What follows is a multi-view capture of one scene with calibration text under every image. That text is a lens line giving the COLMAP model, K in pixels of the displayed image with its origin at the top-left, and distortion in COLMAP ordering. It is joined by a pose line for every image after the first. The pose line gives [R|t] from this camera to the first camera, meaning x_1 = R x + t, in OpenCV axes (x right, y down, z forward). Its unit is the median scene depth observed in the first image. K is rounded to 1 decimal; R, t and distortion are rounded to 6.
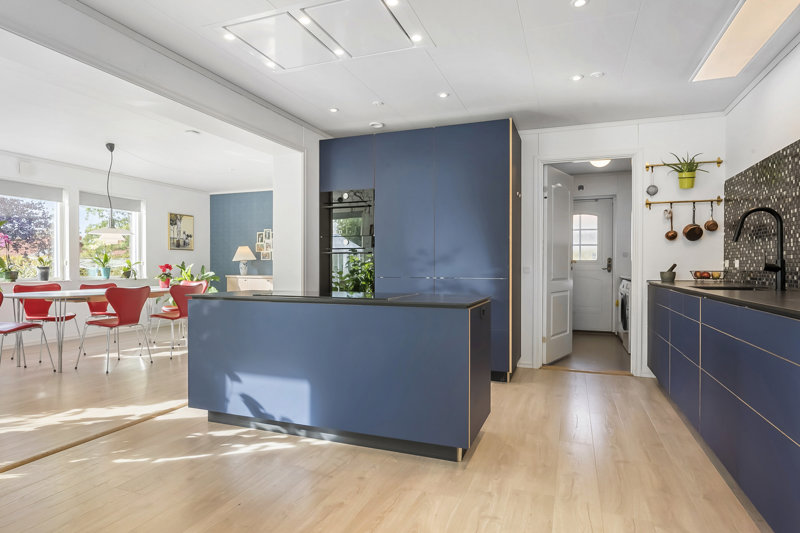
lens RADIAL K [[434.2, 0, 404.4], [0, 434.2, 266.3], [0, 0, 1]] dist [-0.001814, 0.000538]
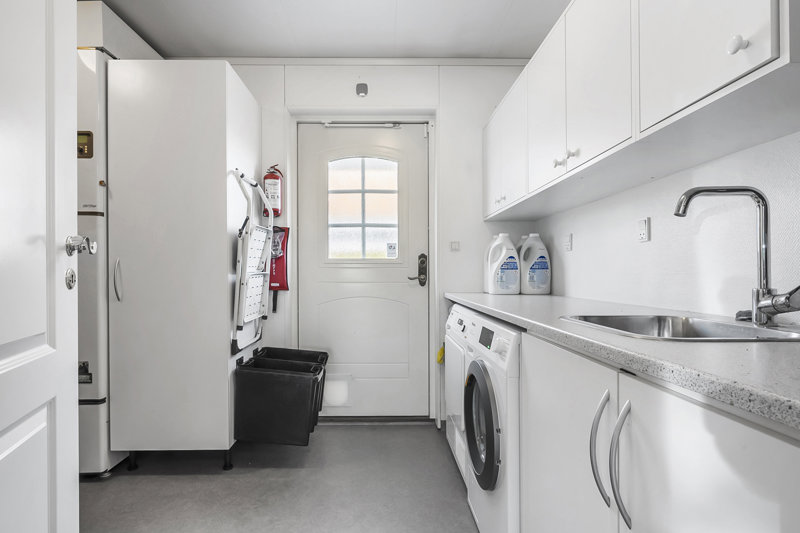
lens RADIAL K [[415.8, 0, 398.5], [0, 415.8, 269.9], [0, 0, 1]] dist [0.000128, 0.000002]
pose [[0.927537, -0.003237, 0.373718, 0.285590], [0.004357, 0.999988, -0.002152, -0.002239], [-0.373707, 0.003624, 0.927540, 0.603533]]
